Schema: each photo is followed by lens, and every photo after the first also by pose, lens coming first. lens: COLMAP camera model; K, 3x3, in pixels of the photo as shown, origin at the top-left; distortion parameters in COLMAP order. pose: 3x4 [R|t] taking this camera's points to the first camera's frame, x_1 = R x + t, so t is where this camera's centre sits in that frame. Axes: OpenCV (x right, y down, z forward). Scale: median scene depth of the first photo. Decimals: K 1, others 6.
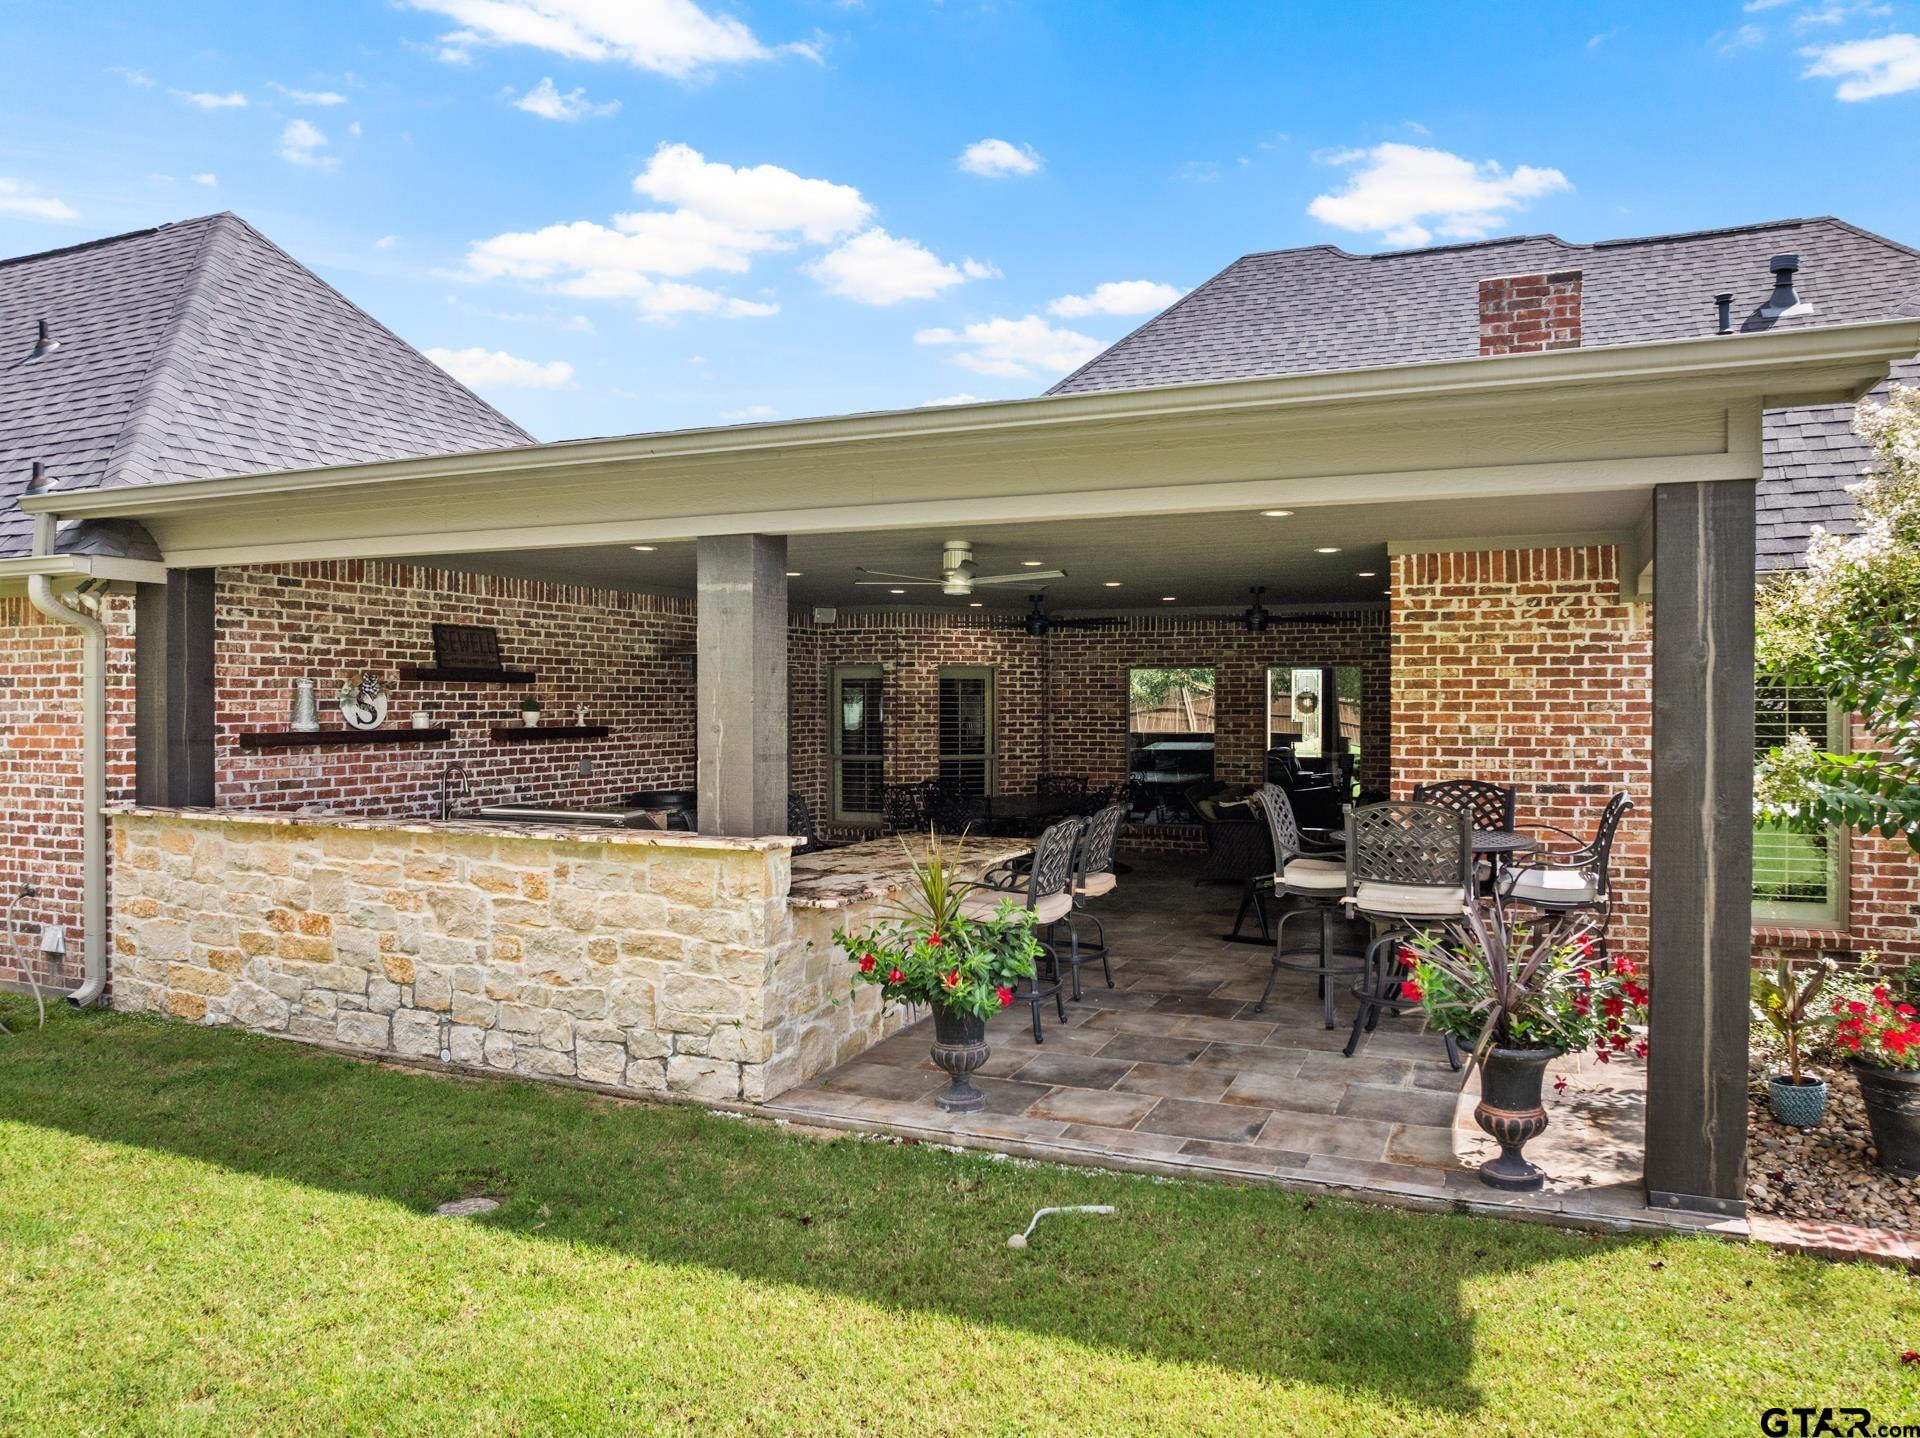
lens RADIAL K [[1335.5, 0, 957.9], [0, 1335.5, 739.6], [0, 0, 1]] dist [-0.043985, 0.000849]
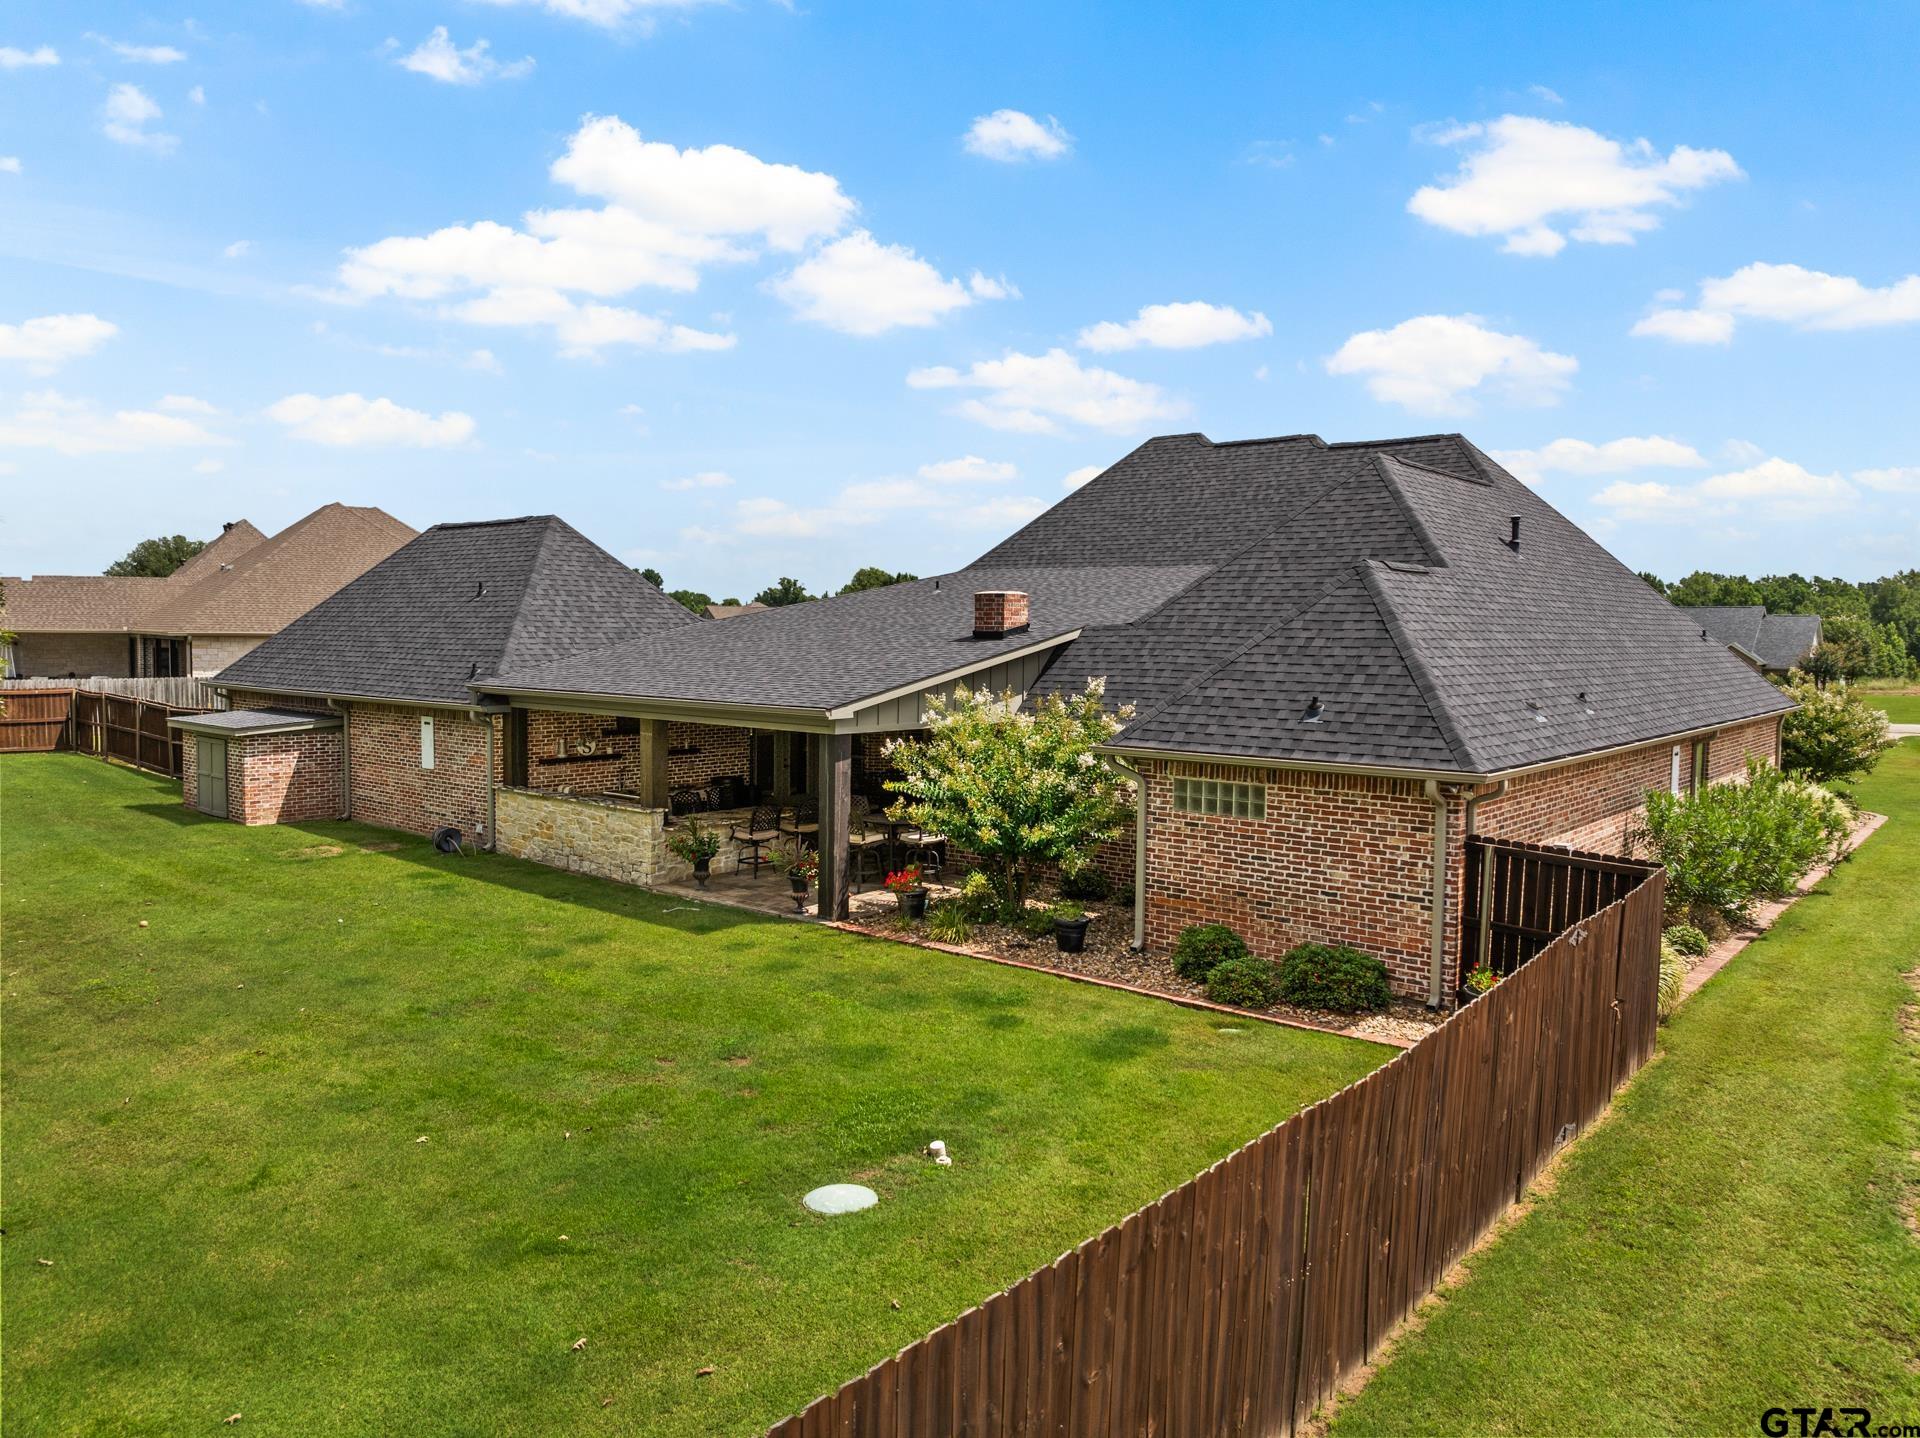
lens RADIAL K [[1328.1, 0, 970.7], [0, 1328.1, 758.2], [0, 0, 1]] dist [-0.036521, -0.006434]
pose [[0.957818, 0.037368, -0.284936, 1.252340], [-0.018151, 0.997397, 0.069789, -0.241247], [0.286802, -0.061673, 0.956003, -1.572450]]
